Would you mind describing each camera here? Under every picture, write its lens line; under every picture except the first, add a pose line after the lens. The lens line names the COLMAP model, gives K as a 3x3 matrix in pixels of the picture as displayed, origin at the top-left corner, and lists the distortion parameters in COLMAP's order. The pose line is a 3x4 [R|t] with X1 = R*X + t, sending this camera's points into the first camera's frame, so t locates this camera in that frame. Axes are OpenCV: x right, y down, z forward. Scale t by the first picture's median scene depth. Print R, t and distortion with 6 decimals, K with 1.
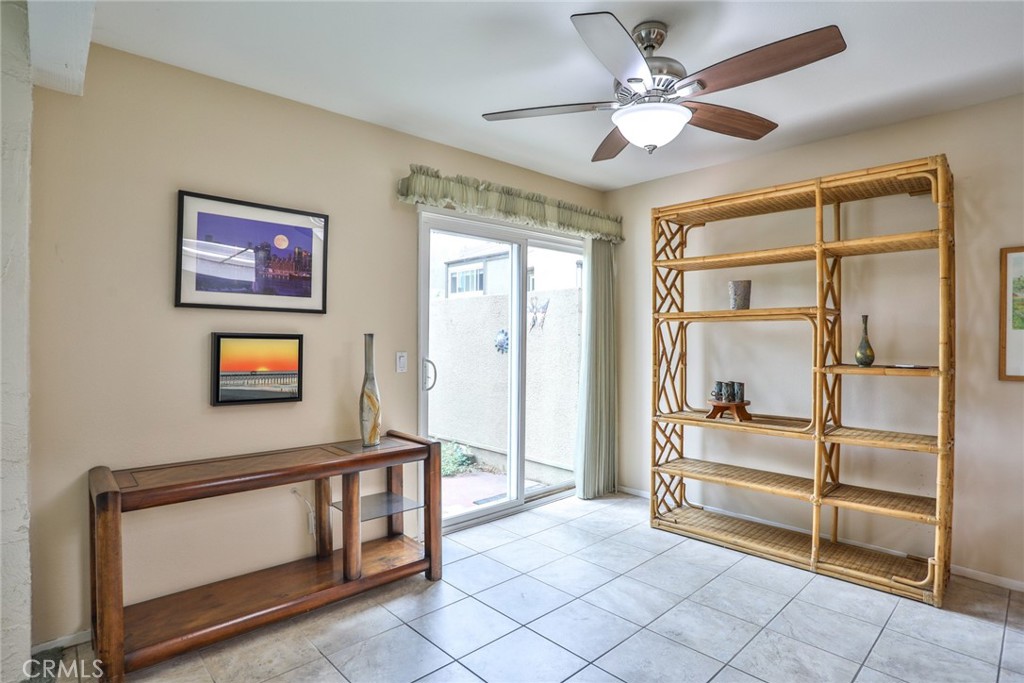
lens RADIAL K [[526.9, 0, 512.0], [0, 526.9, 339.1], [0, 0, 1]] dist [-0.058122, 0.018464]
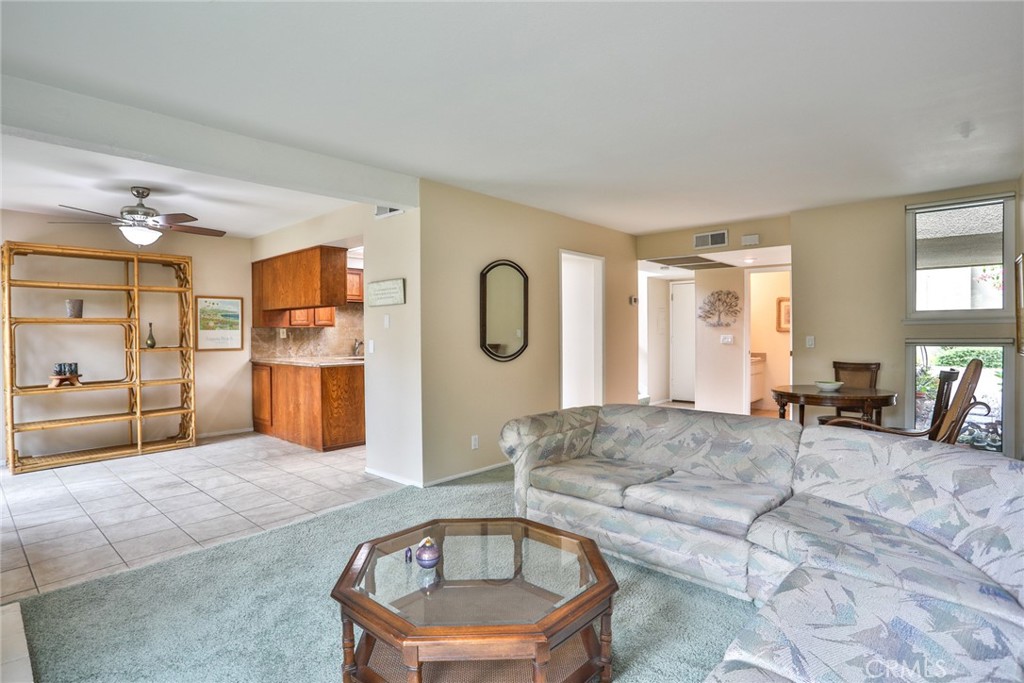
lens RADIAL K [[526.9, 0, 511.9], [0, 526.9, 341.2], [0, 0, 1]] dist [-0.058122, 0.018464]
pose [[-0.086456, -0.024881, 0.995945, -1.450071], [0.010255, 0.999613, 0.025863, -0.012324], [-0.996203, 0.012449, -0.086168, -0.241635]]
